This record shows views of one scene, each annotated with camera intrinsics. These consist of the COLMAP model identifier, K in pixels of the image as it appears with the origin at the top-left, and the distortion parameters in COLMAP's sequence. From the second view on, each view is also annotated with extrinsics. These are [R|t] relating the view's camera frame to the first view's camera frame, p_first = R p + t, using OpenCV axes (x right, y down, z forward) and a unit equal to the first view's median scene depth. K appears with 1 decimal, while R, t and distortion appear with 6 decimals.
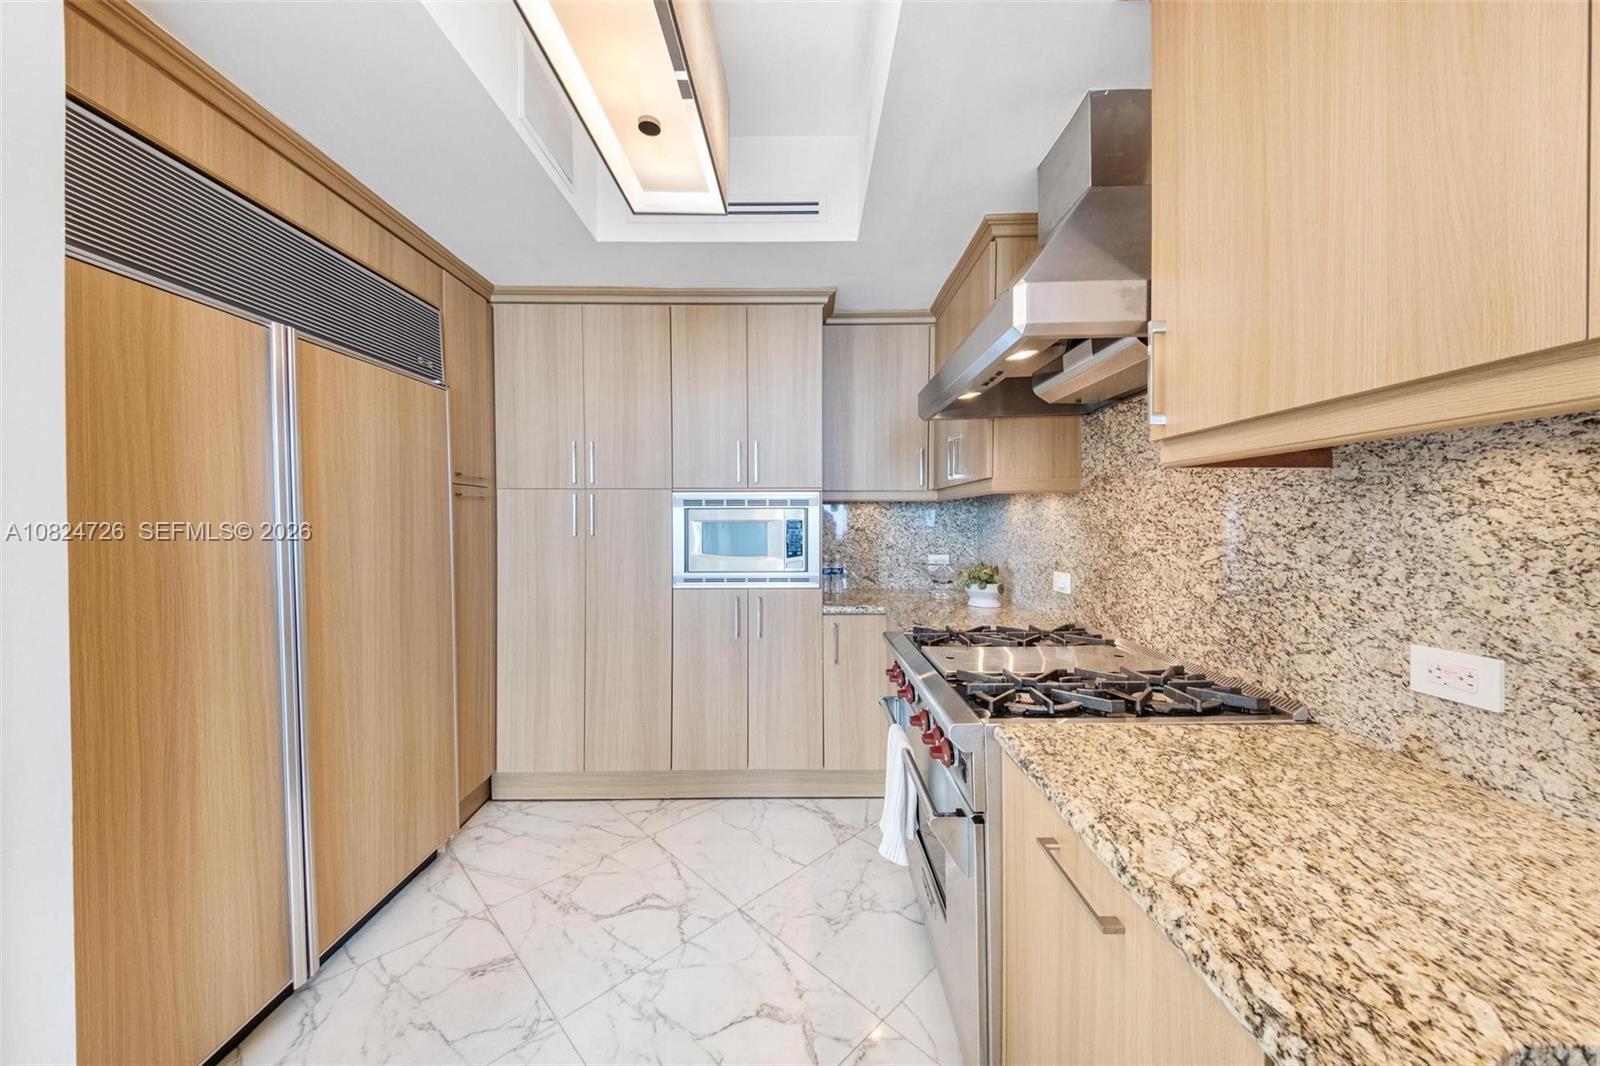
lens RADIAL K [[545.6, 0, 799.6], [0, 545.6, 529.5], [0, 0, 1]] dist [0.000411, -0.000032]
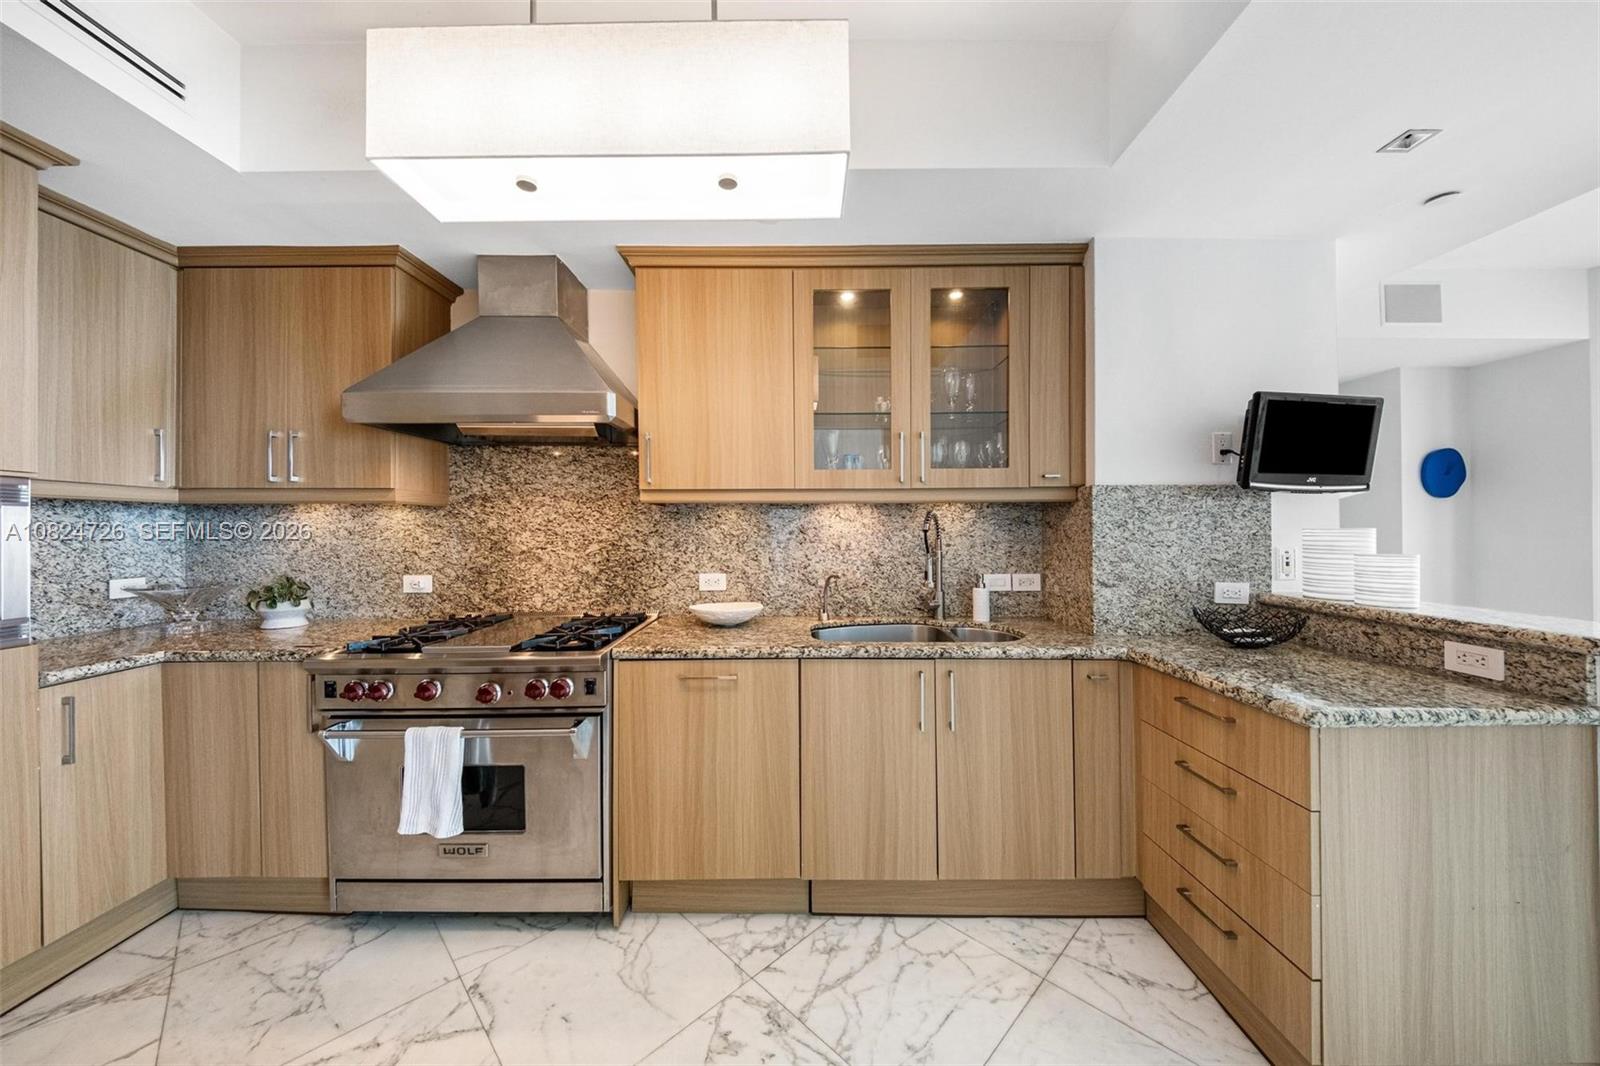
lens RADIAL K [[545.6, 0, 799.6], [0, 545.6, 529.5], [0, 0, 1]] dist [0.000411, -0.000032]
pose [[-0.000933, -0.000990, 0.999999, -0.937601], [0.018305, 0.999832, 0.001007, -0.004169], [-0.999832, 0.018306, -0.000914, 0.281939]]
